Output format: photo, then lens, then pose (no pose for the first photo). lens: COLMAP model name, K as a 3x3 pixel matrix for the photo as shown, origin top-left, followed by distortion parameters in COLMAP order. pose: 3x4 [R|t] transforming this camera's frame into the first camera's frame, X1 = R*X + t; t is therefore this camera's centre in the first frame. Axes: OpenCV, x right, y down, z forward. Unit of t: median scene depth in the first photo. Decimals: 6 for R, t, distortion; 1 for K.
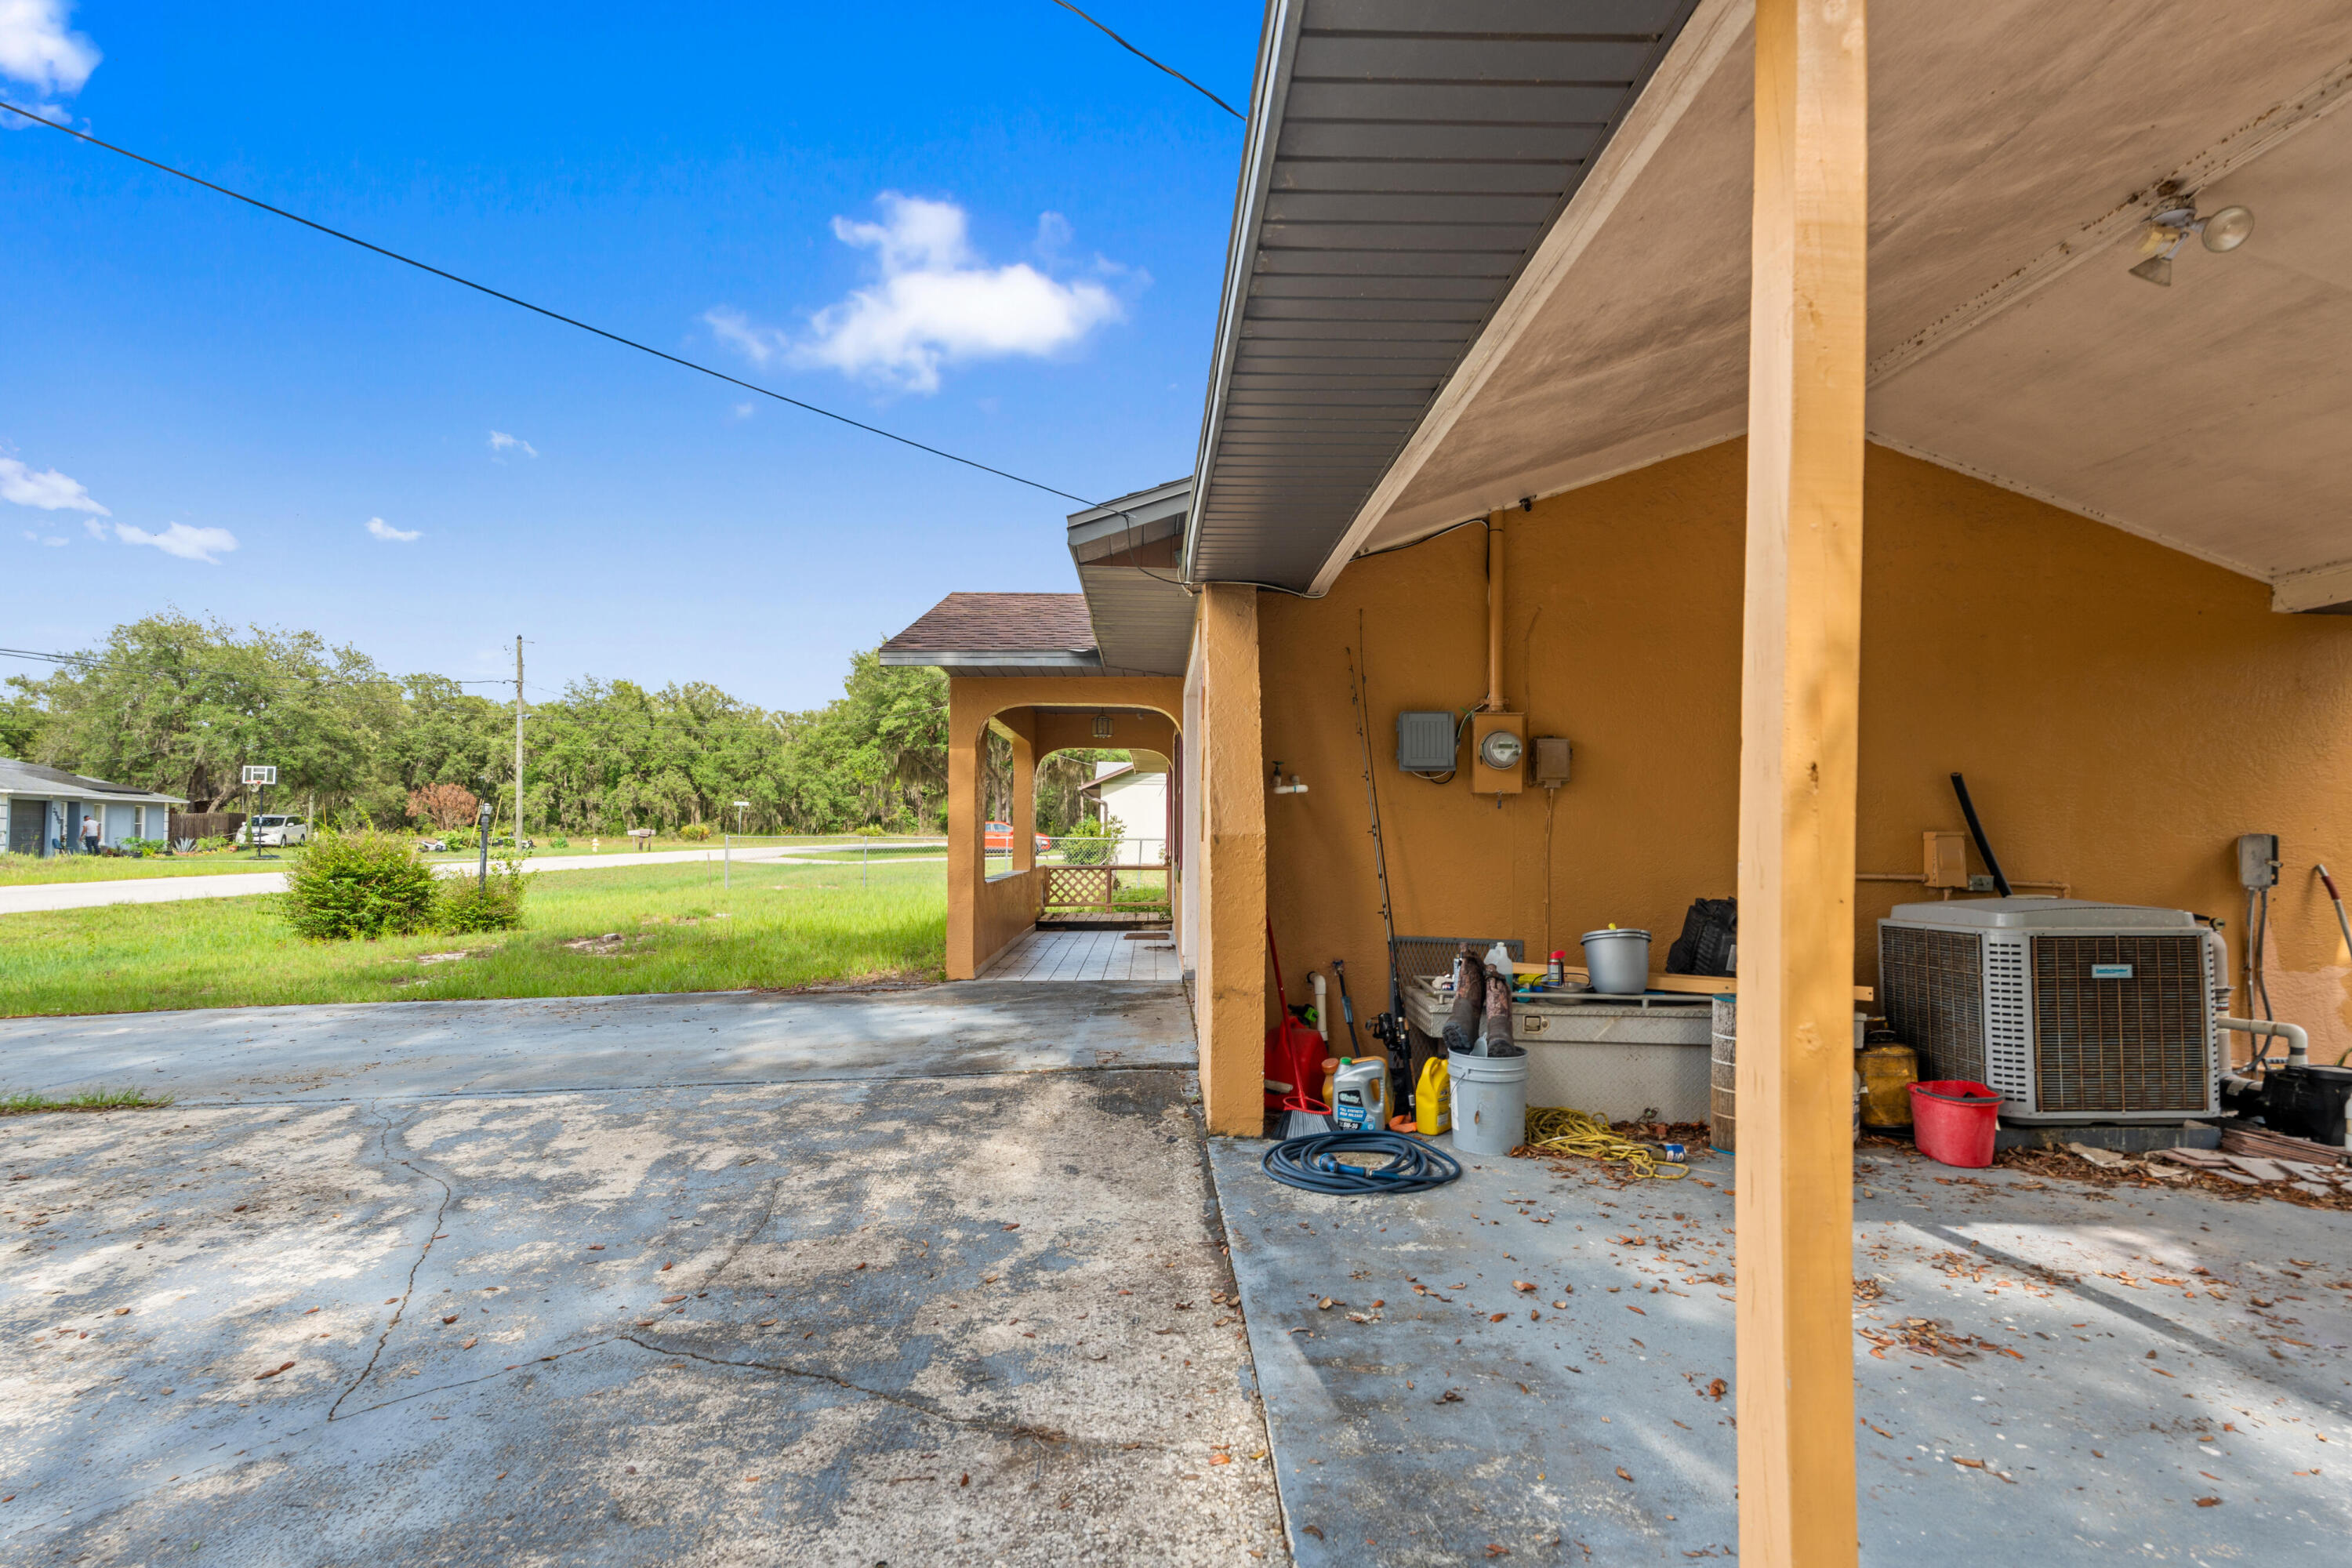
lens RADIAL K [[1243.6, 0, 1175.3], [0, 1243.6, 802.7], [0, 0, 1]] dist [0.019730, -0.022644]
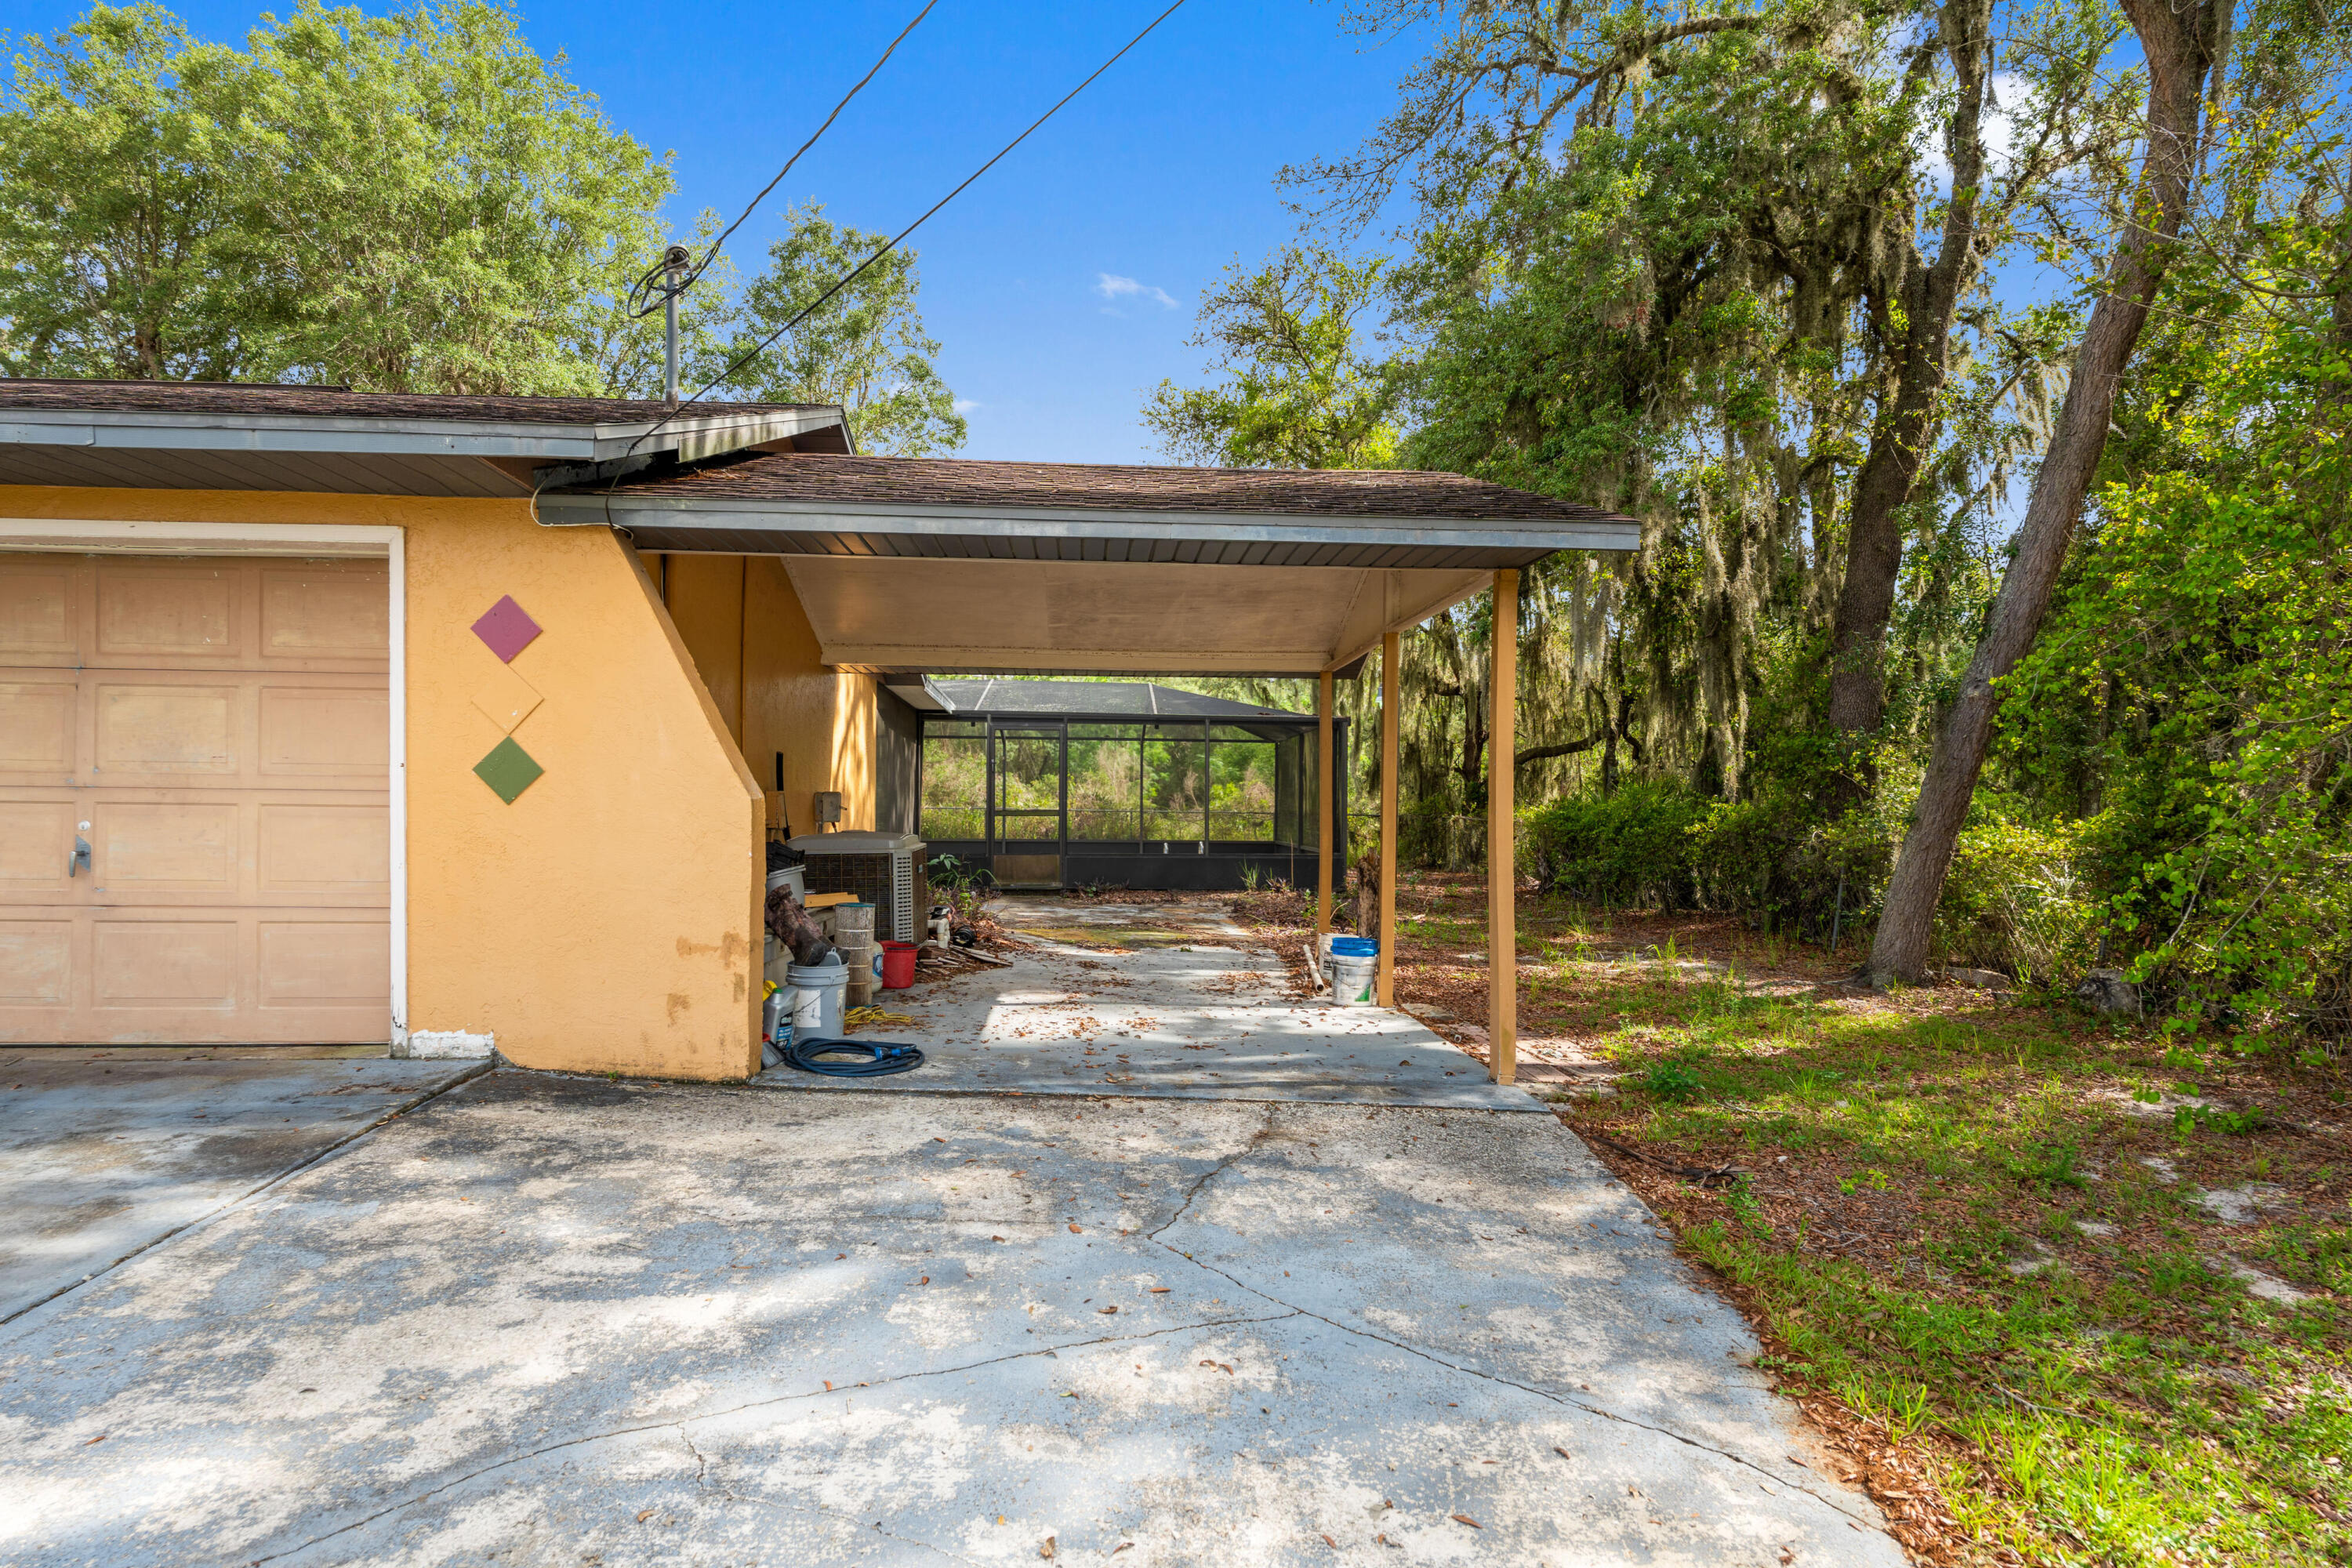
lens RADIAL K [[1243.6, 0, 1175.3], [0, 1243.6, 802.7], [0, 0, 1]] dist [0.019730, -0.022644]
pose [[-0.056555, -0.019518, 0.998209, -1.523967], [-0.035550, 0.999214, 0.017523, -0.009808], [-0.997766, -0.034495, -0.057204, 0.988064]]
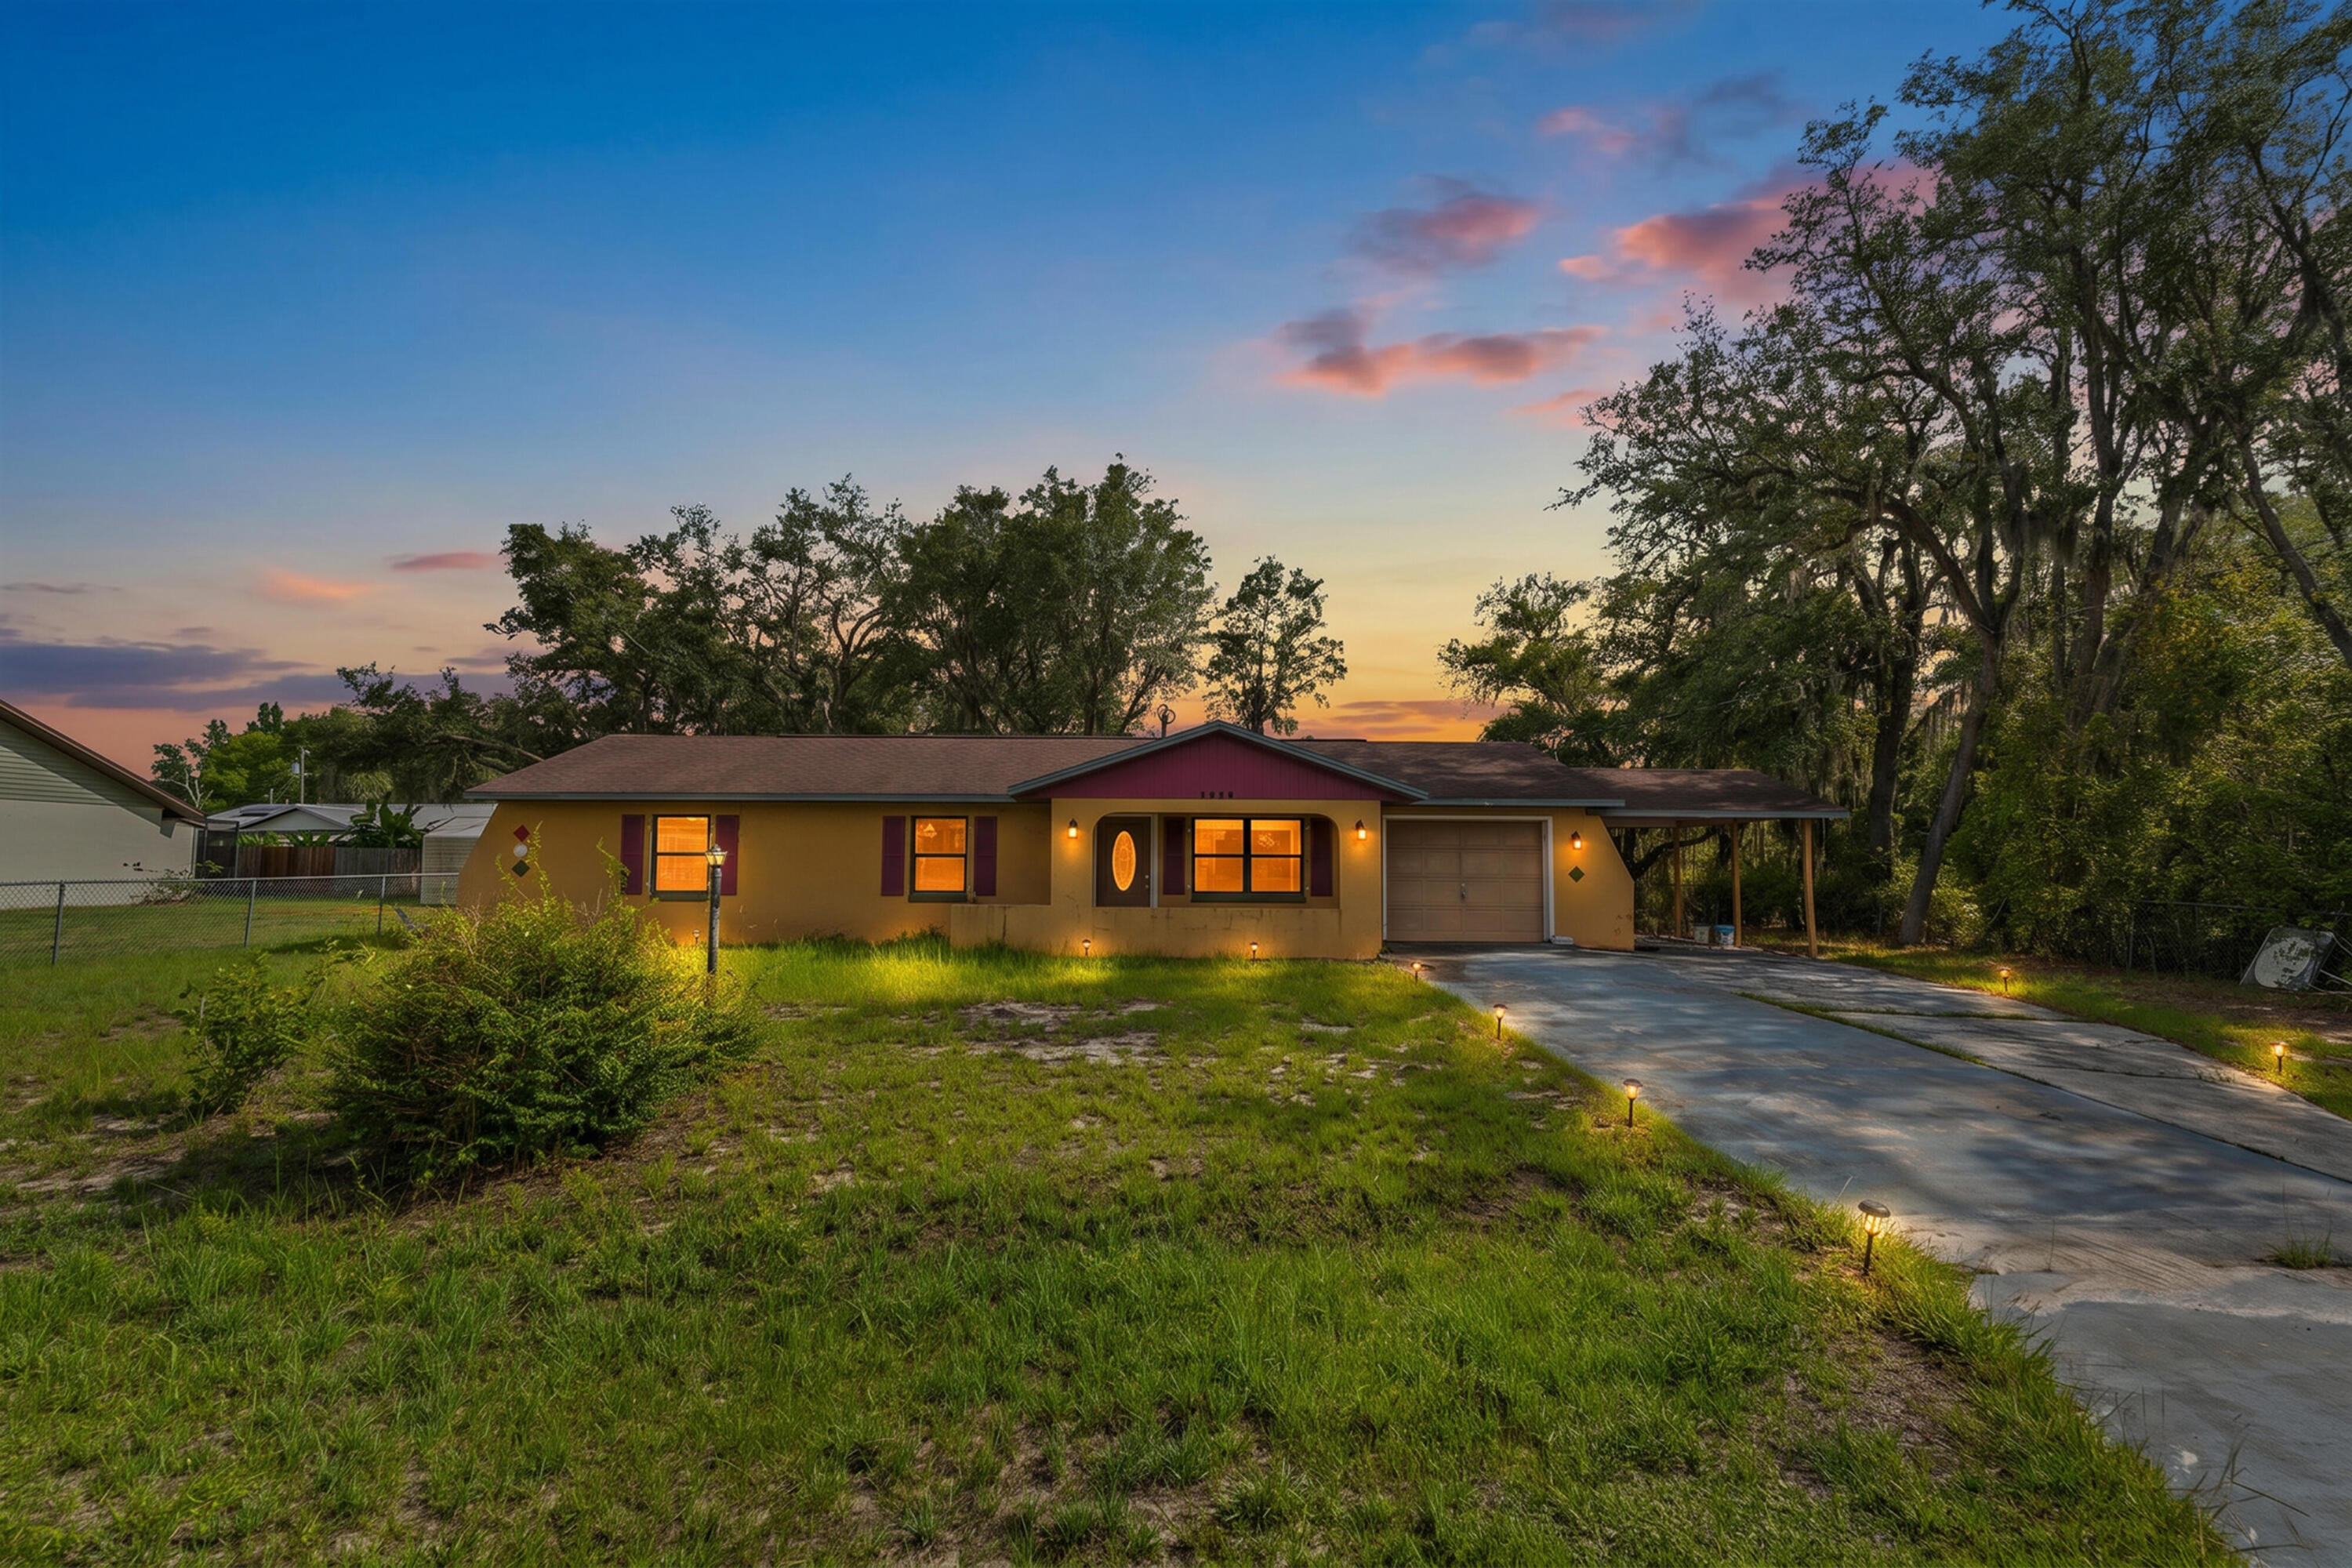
lens RADIAL K [[1036.0, 0, 1176.0], [0, 1036.0, 784.0], [0, 0, 1]] dist [-0.001745, -0.000992]
pose [[-0.012427, 0.057830, 0.998249, -5.398138], [-0.035053, 0.997687, -0.058233, -0.074515], [-0.999308, -0.035716, -0.010371, 3.968552]]
